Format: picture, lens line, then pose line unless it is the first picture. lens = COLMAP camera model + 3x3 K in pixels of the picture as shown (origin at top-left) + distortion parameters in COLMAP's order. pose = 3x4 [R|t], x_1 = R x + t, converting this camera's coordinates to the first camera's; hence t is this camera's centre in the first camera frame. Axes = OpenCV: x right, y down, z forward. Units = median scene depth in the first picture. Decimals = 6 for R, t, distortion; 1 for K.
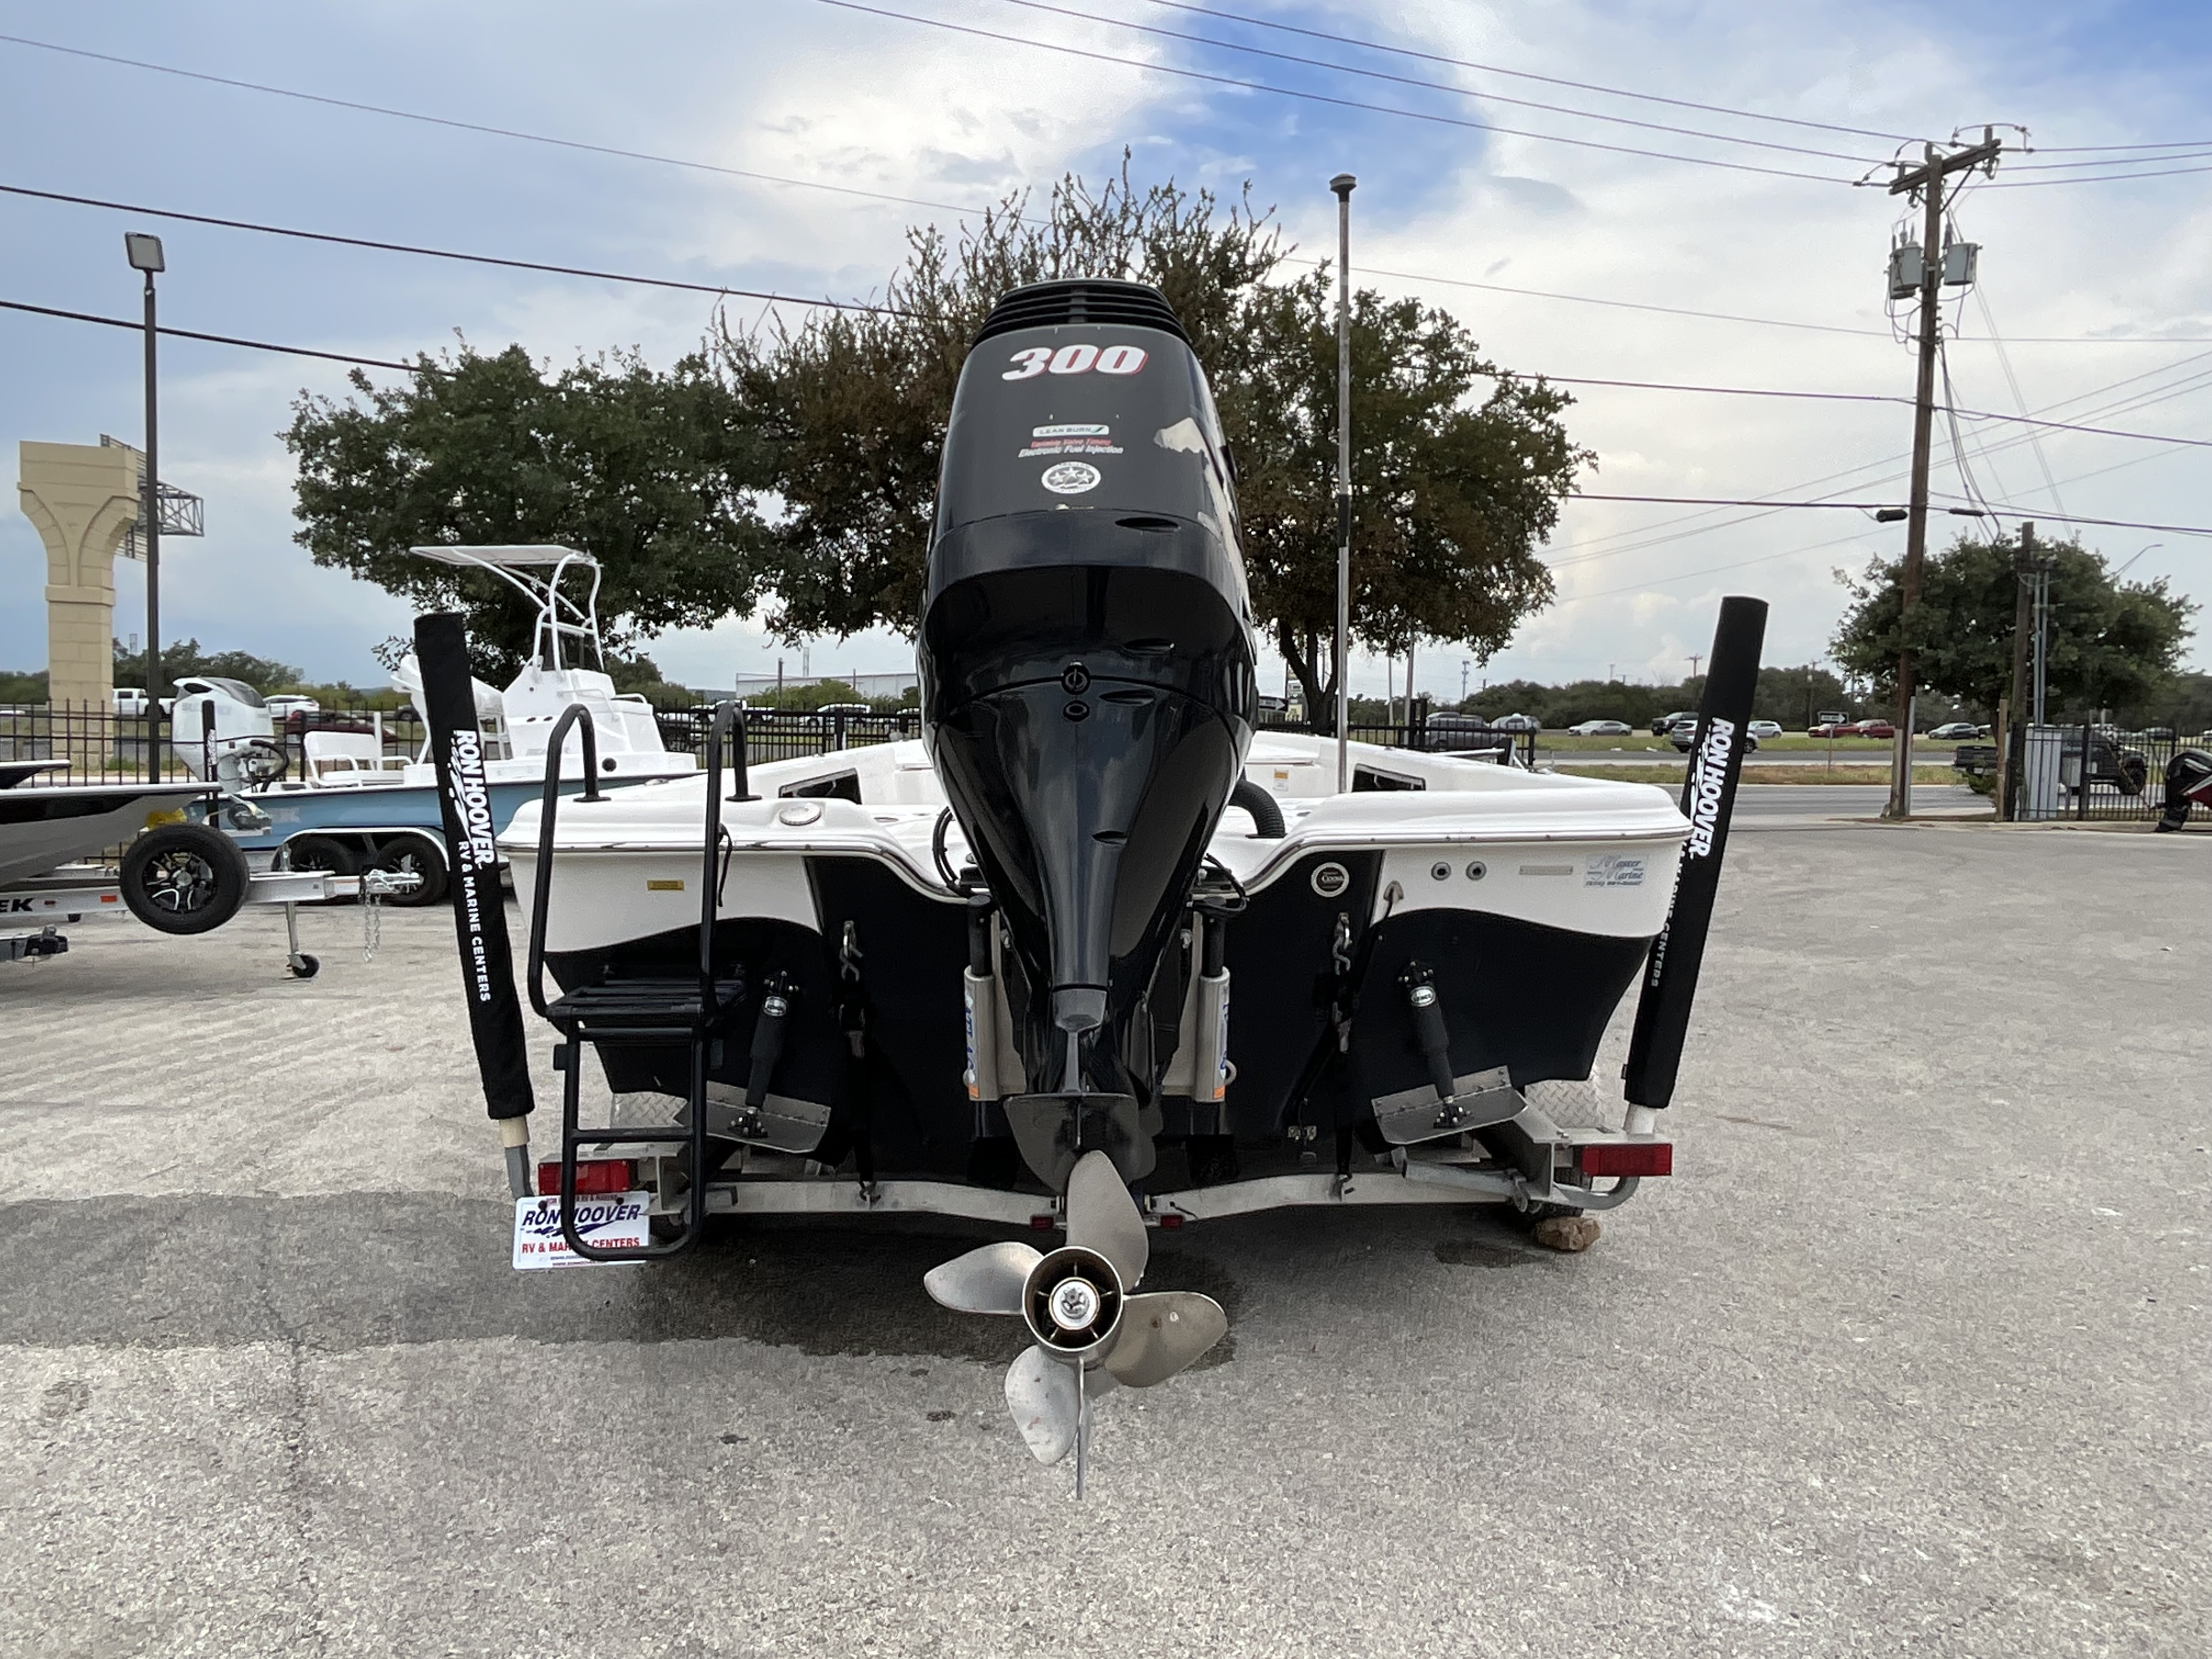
lens RADIAL K [[1436.2, 0, 1111.3], [0, 1436.2, 850.6], [0, 0, 1]] dist [-0.016677, 0.008804]
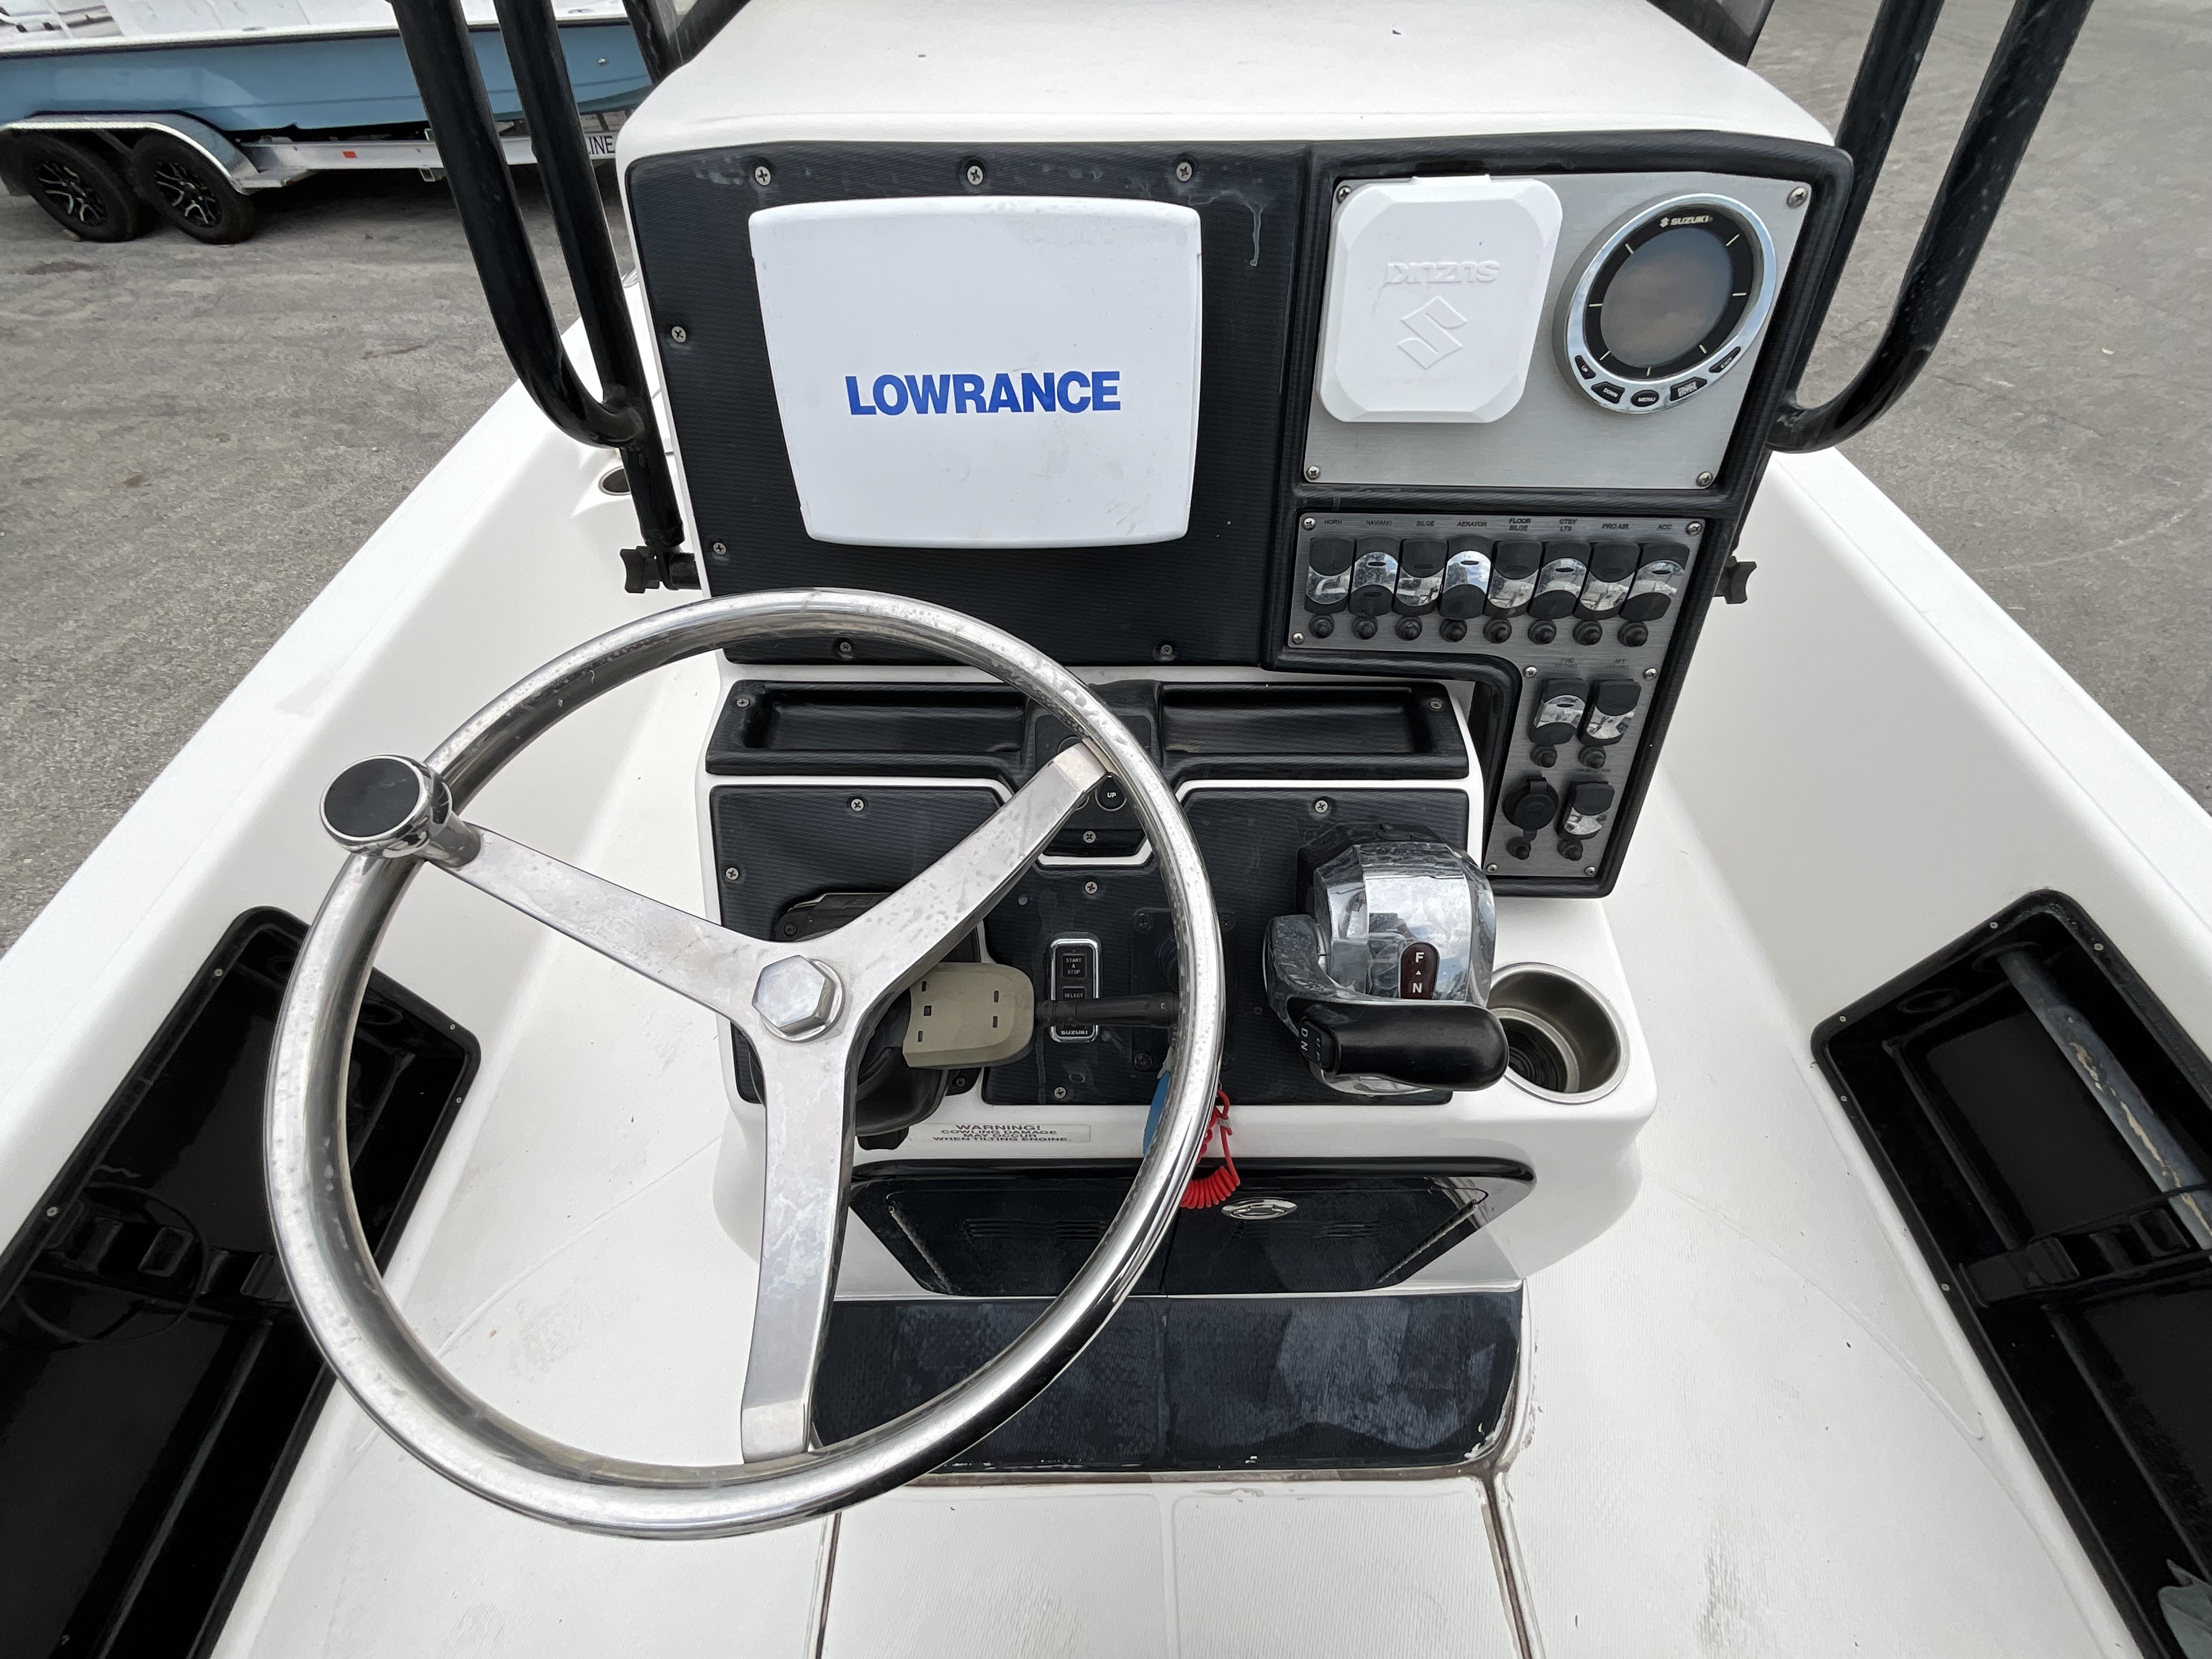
lens RADIAL K [[889.4, 0, 1107.0], [0, 889.4, 829.7], [0, 0, 1]] dist [0.008879, -0.004762]
pose [[0.999873, -0.008823, 0.013289, -0.003518], [-0.003332, 0.699197, 0.714921, -0.042524], [-0.015599, -0.714874, 0.699079, 0.197037]]
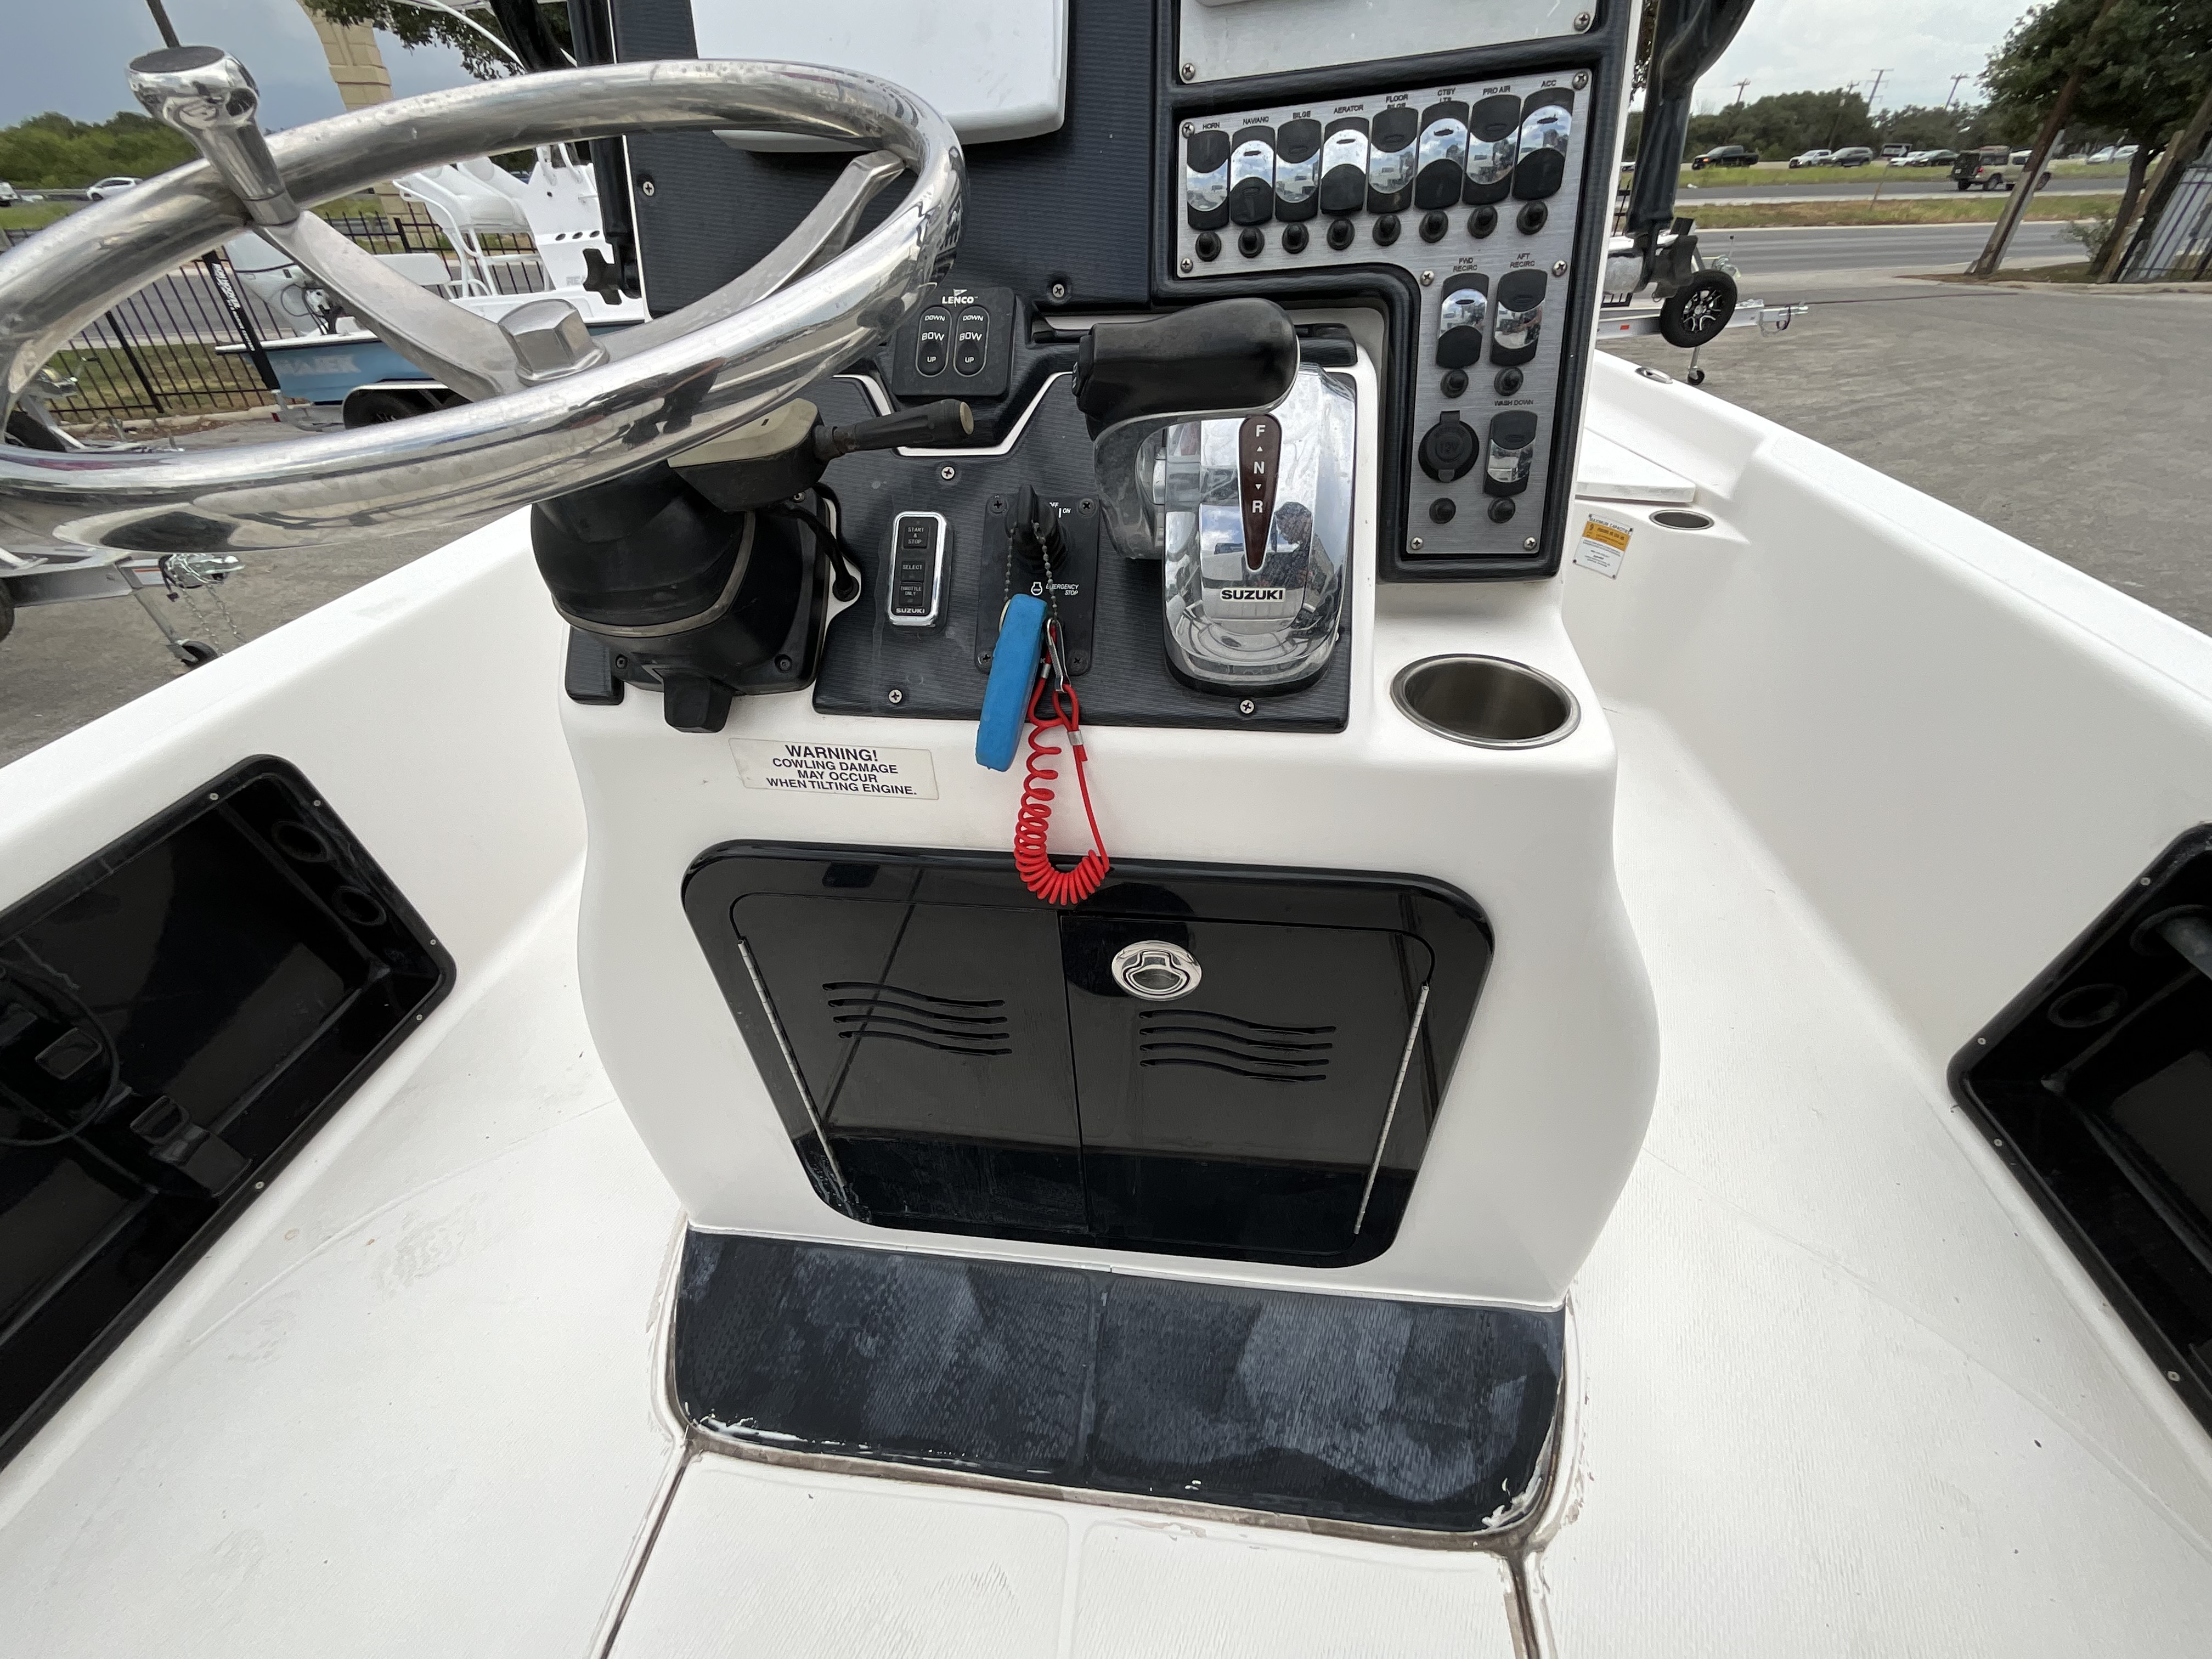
lens RADIAL K [[889.4, 0, 1108.6], [0, 889.4, 832.8], [0, 0, 1]] dist [0.008879, -0.004762]
pose [[0.993774, 0.043557, -0.102544, 0.002344], [0.016487, 0.852780, 0.522010, -0.029951], [0.110184, -0.520451, 0.846753, 0.190194]]
